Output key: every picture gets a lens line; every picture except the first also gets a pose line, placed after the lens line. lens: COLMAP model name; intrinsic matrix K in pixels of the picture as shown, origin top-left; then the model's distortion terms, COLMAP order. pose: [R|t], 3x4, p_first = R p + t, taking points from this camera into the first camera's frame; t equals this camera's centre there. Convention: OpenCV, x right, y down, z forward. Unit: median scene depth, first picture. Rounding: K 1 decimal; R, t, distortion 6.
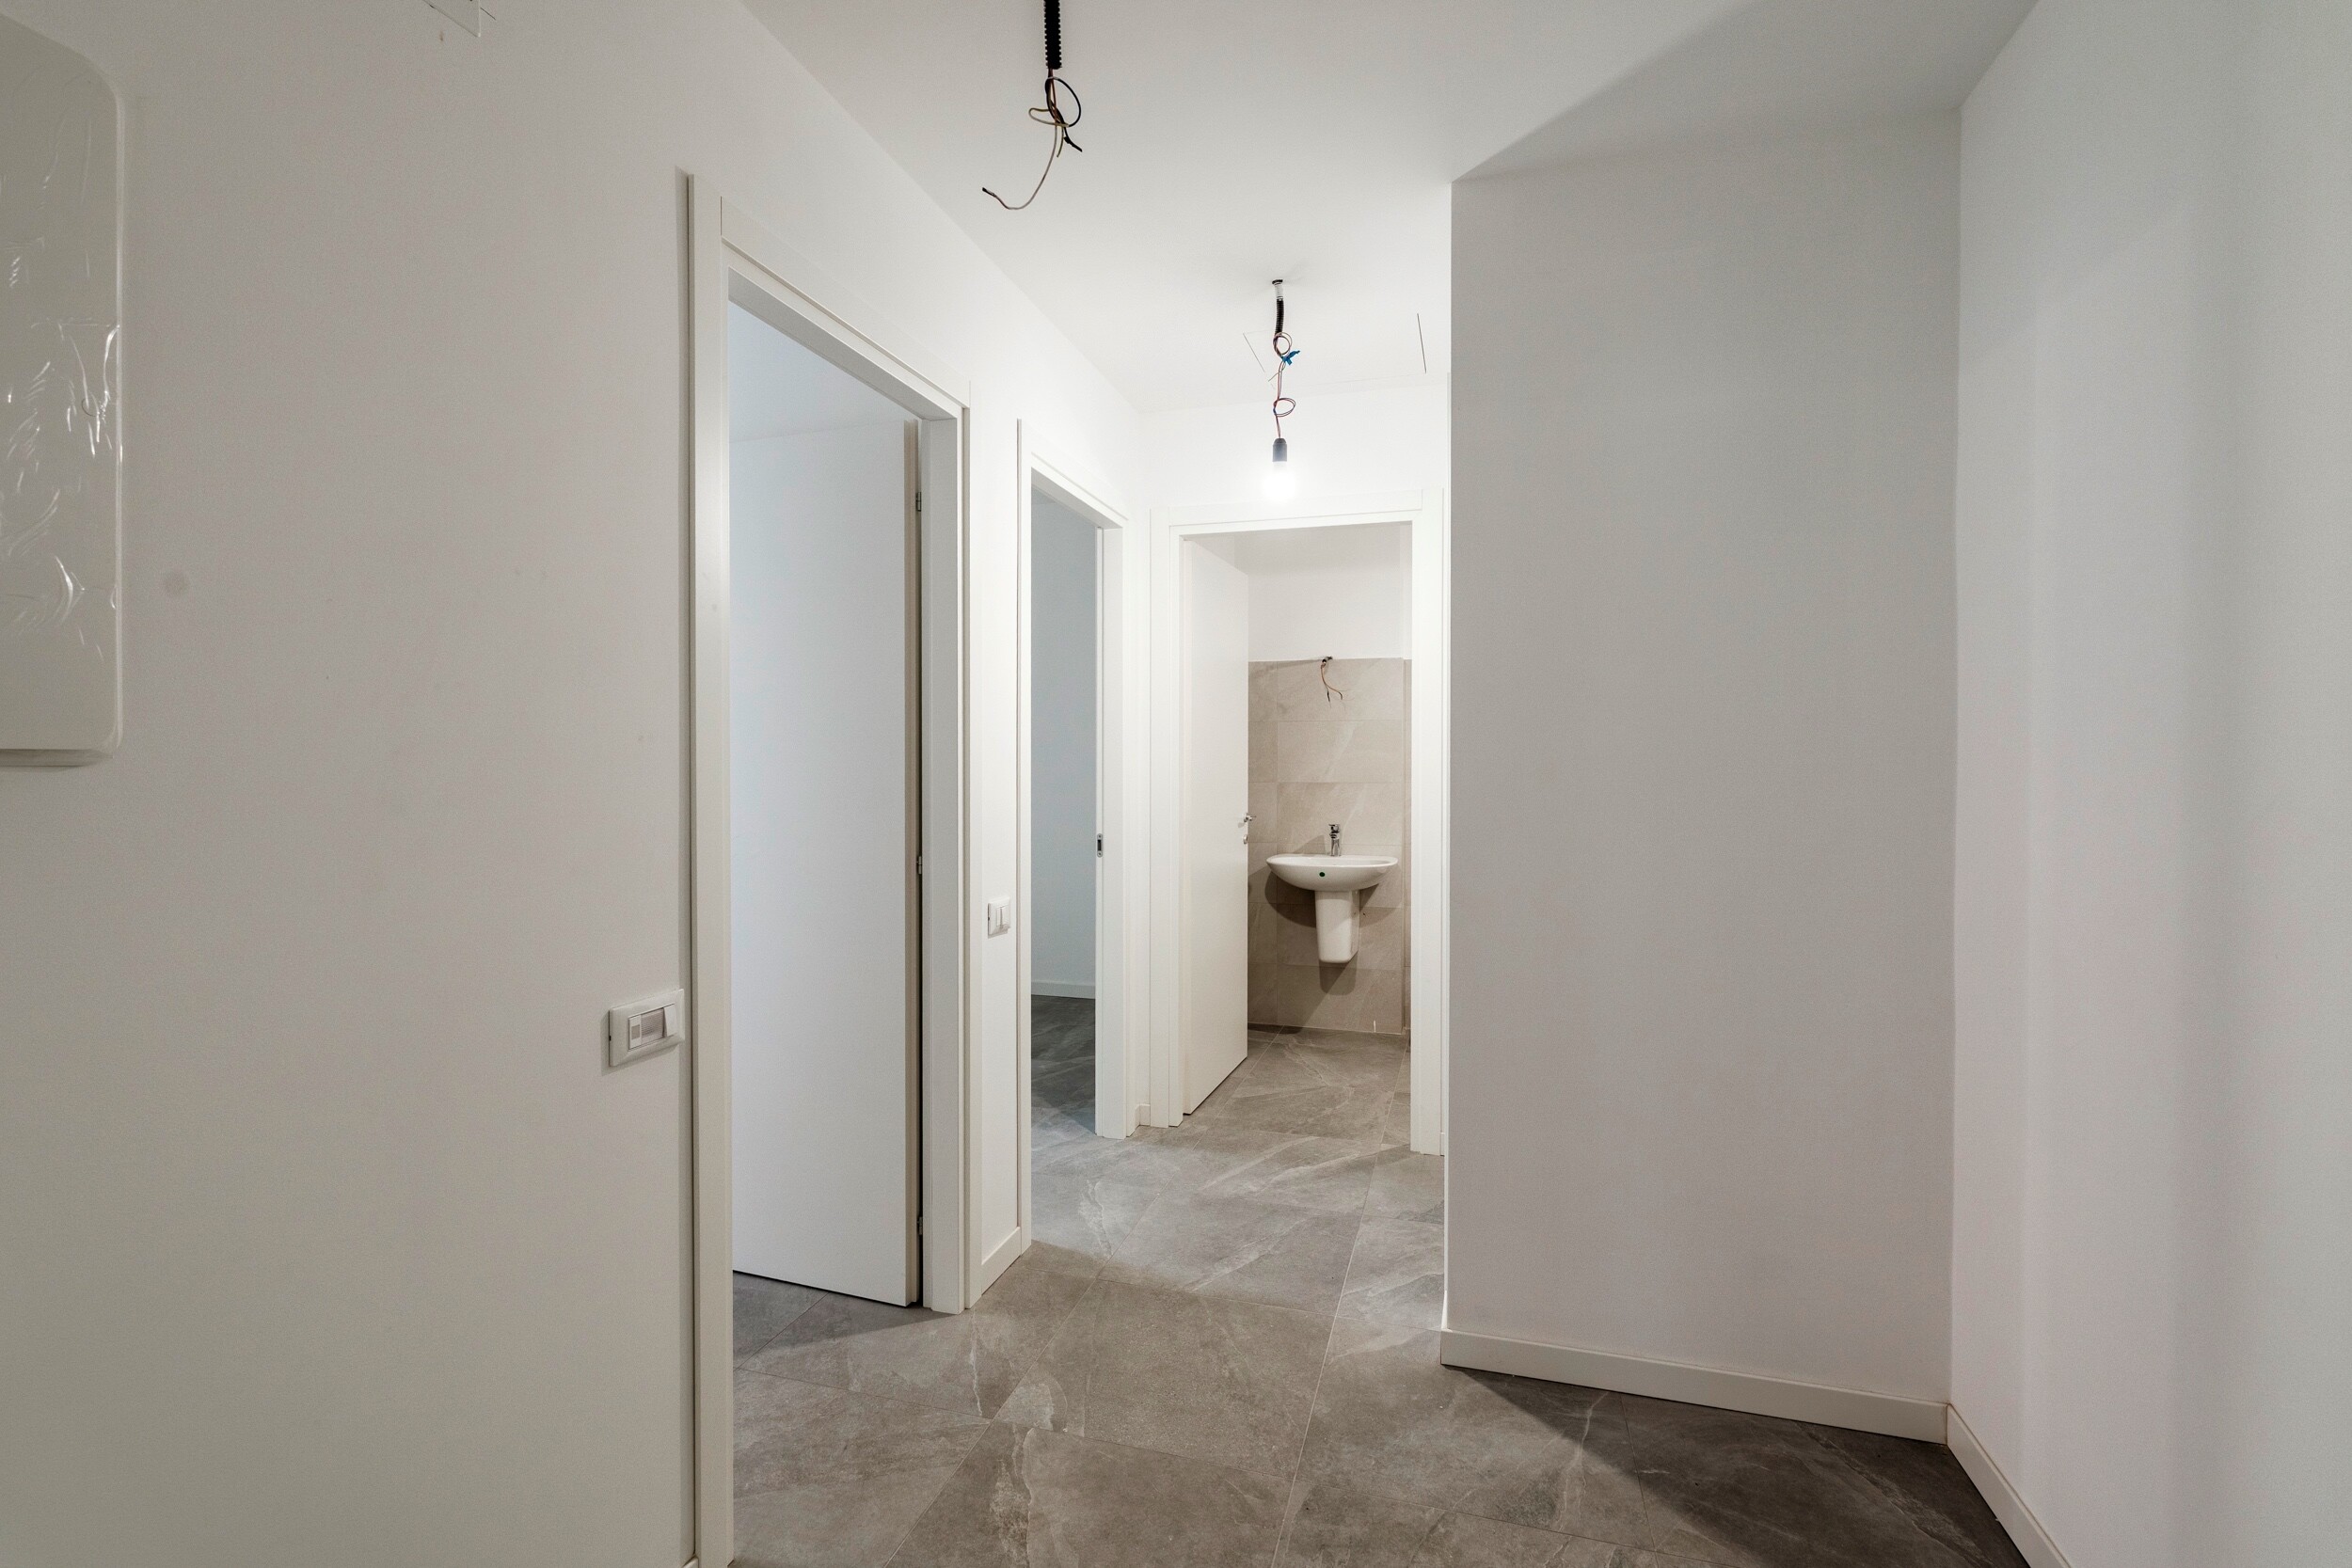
lens RADIAL K [[1062.5, 0, 1180.0], [0, 1062.5, 773.8], [0, 0, 1]] dist [-0.001639, -0.000145]
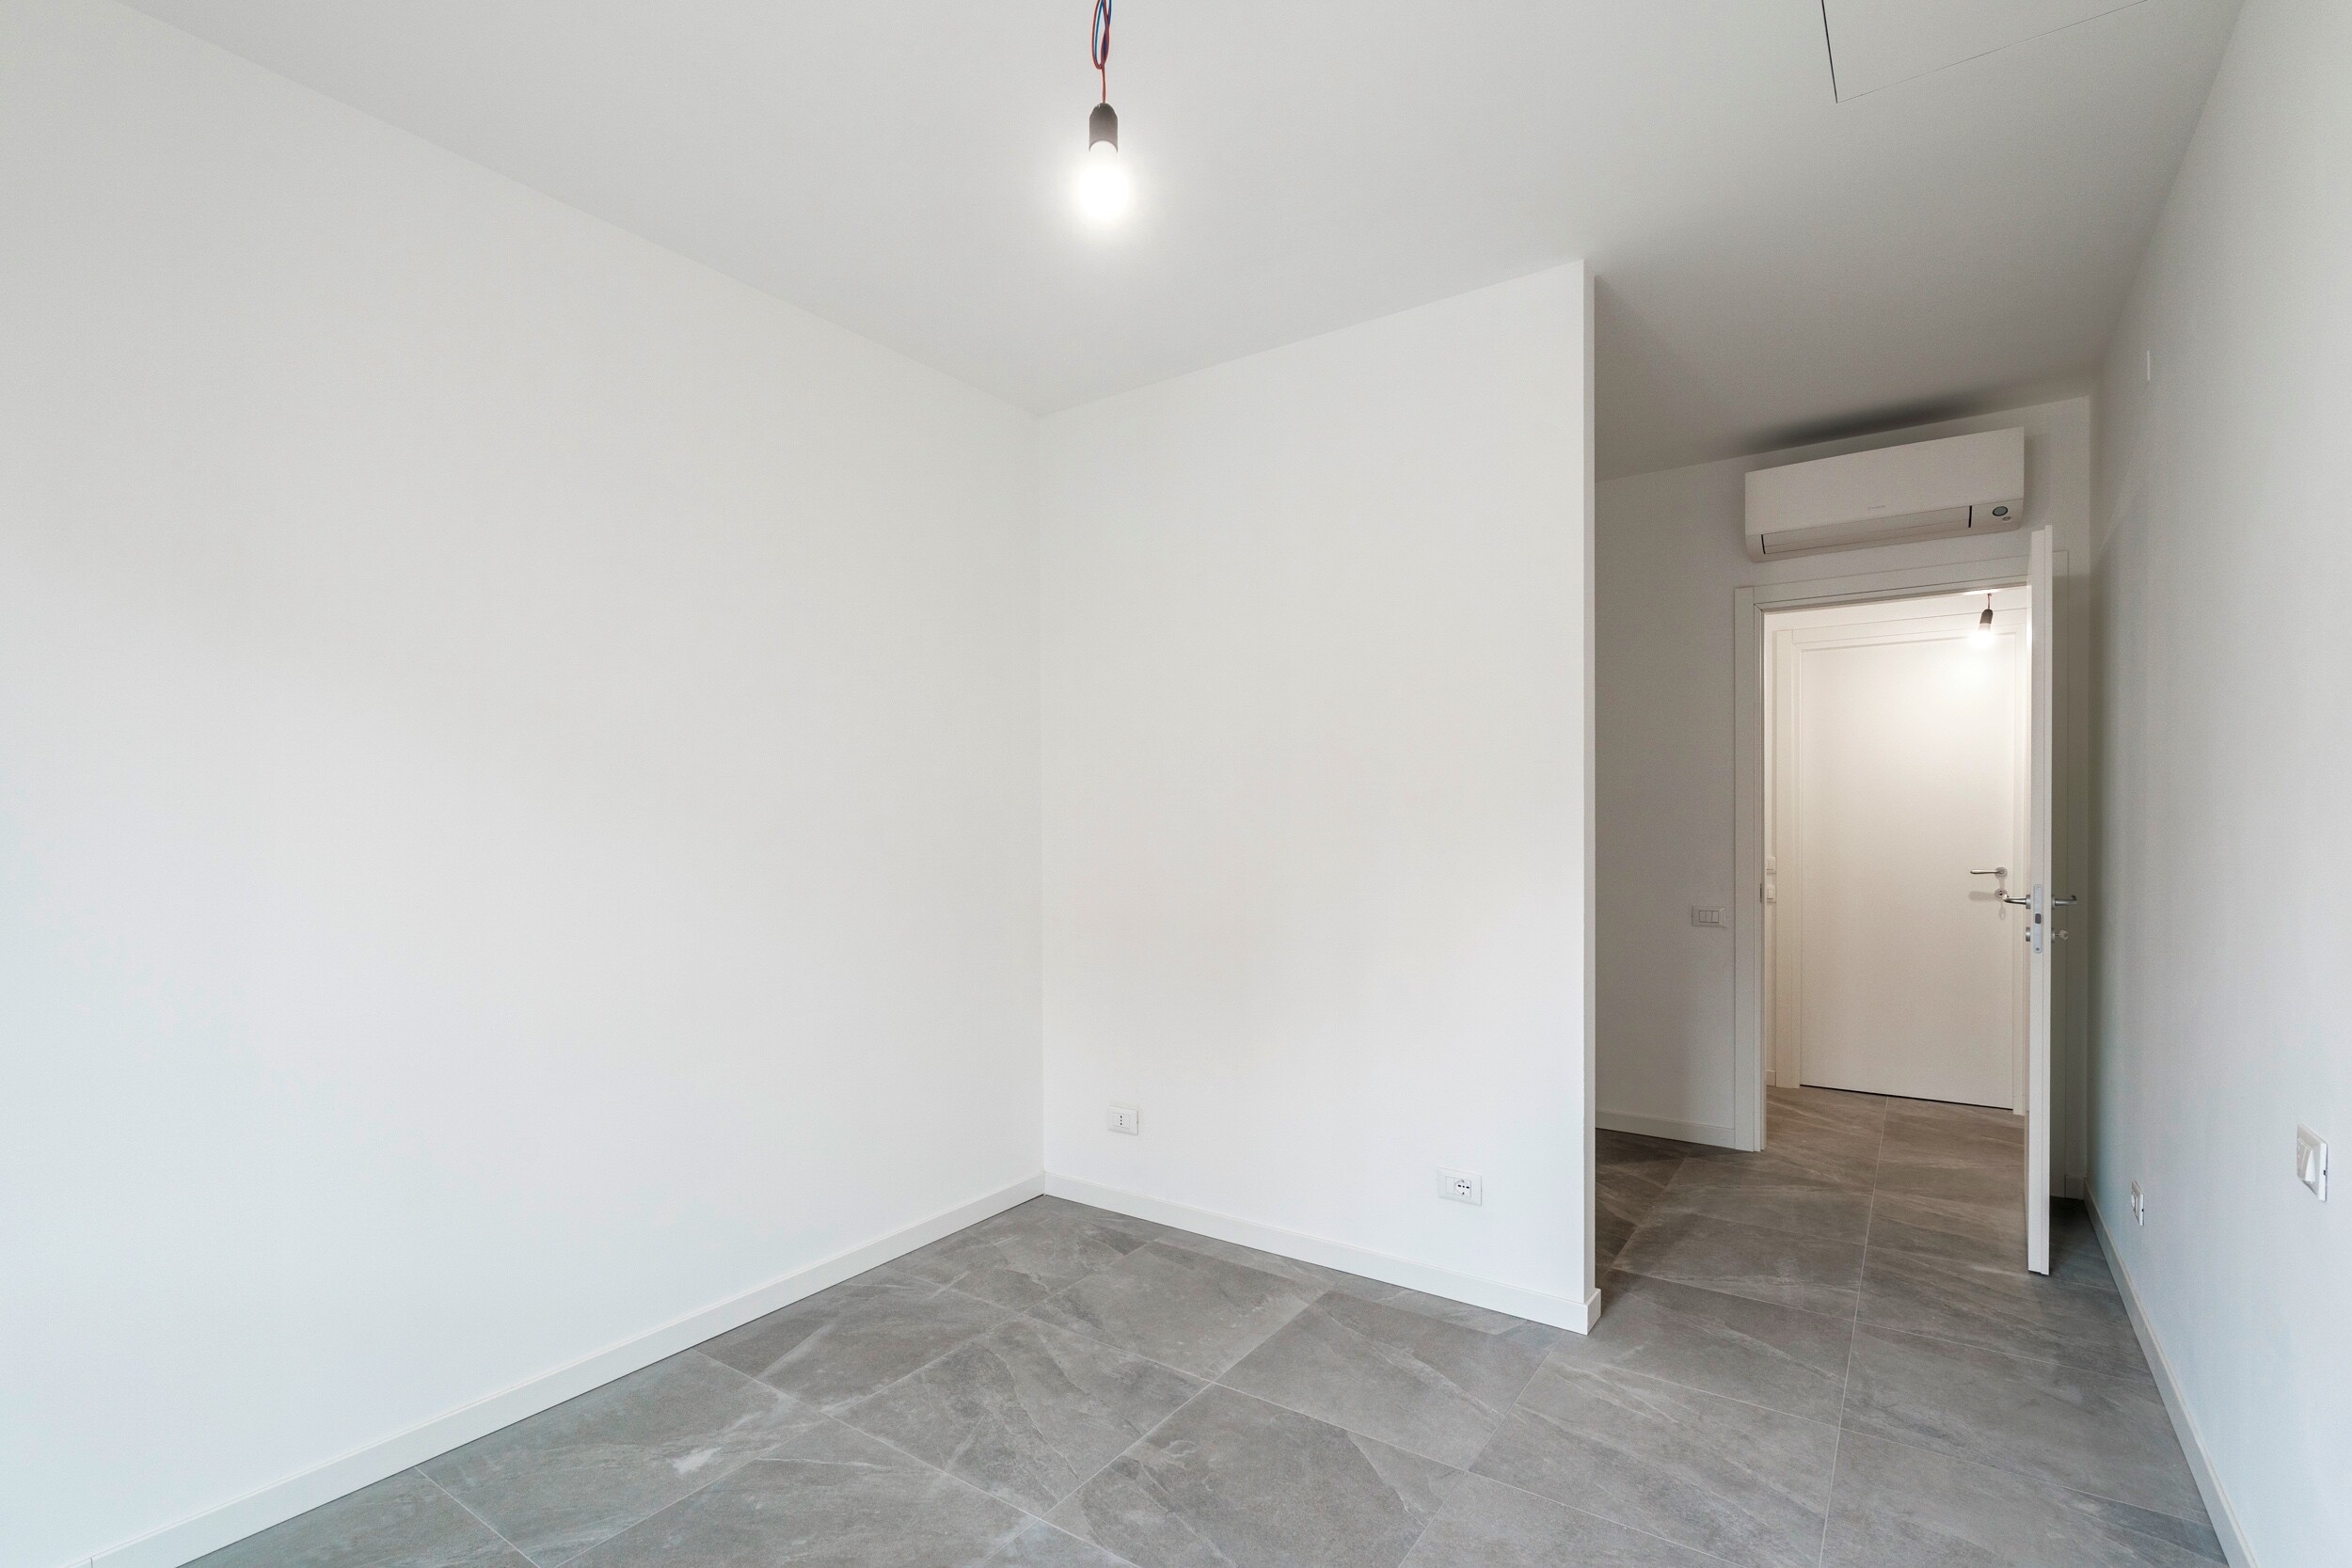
lens RADIAL K [[1062.5, 0, 1134.1], [0, 1062.5, 838.9], [0, 0, 1]] dist [-0.001639, -0.000145]
pose [[0.333008, -0.010551, 0.942865, -1.577163], [0.013738, 0.999886, 0.006337, -0.003844], [-0.942824, 0.010843, 0.333115, 1.461350]]
